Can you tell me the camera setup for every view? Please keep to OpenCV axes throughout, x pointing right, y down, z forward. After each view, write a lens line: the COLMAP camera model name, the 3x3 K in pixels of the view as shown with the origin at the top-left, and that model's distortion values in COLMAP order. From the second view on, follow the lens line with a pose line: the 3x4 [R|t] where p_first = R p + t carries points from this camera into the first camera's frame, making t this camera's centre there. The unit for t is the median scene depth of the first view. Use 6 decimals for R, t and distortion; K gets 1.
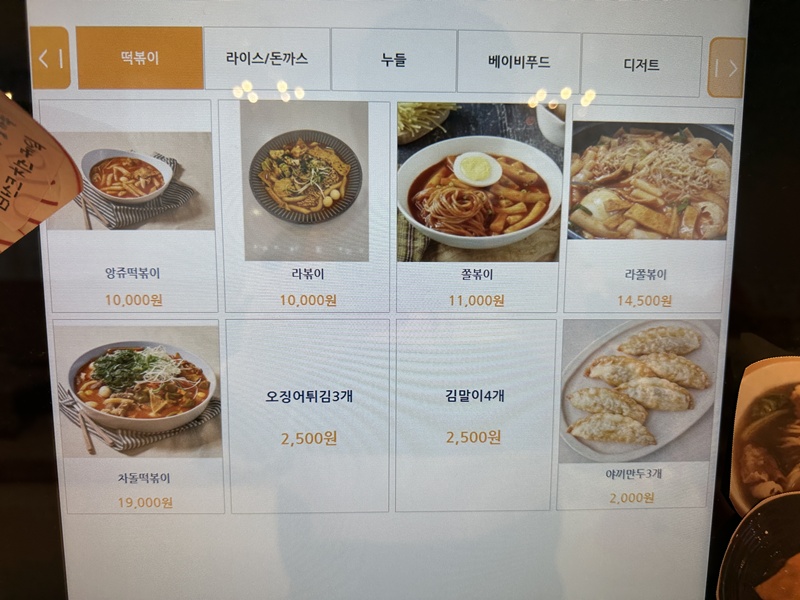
lens RADIAL K [[566.8, 0, 400.3], [0, 566.8, 302.5], [0, 0, 1]] dist [-0.013632, -0.005274]
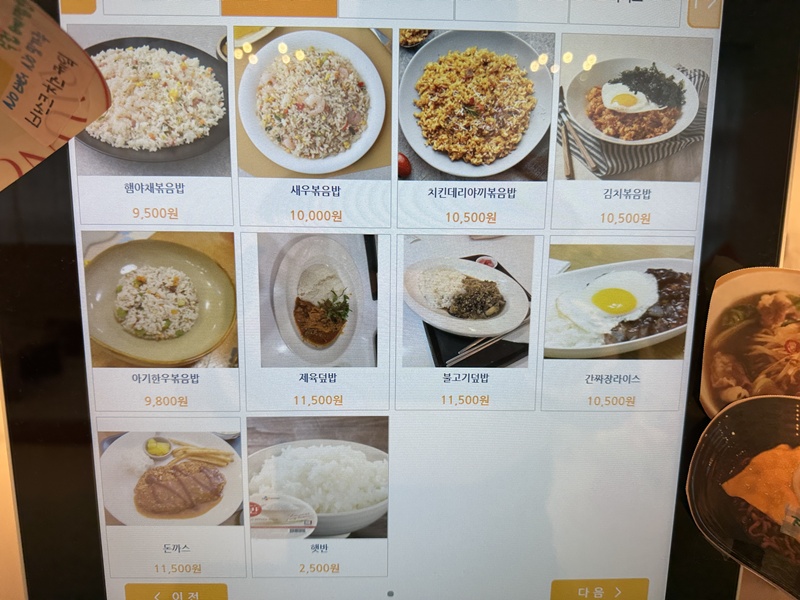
lens RADIAL K [[566.8, 0, 399.6], [0, 566.8, 297.4], [0, 0, 1]] dist [-0.013632, -0.005274]
pose [[0.999977, 0.006512, 0.001667, -0.002912], [-0.006571, 0.999257, 0.037973, 0.108719], [-0.001419, -0.037983, 0.999277, -0.090059]]
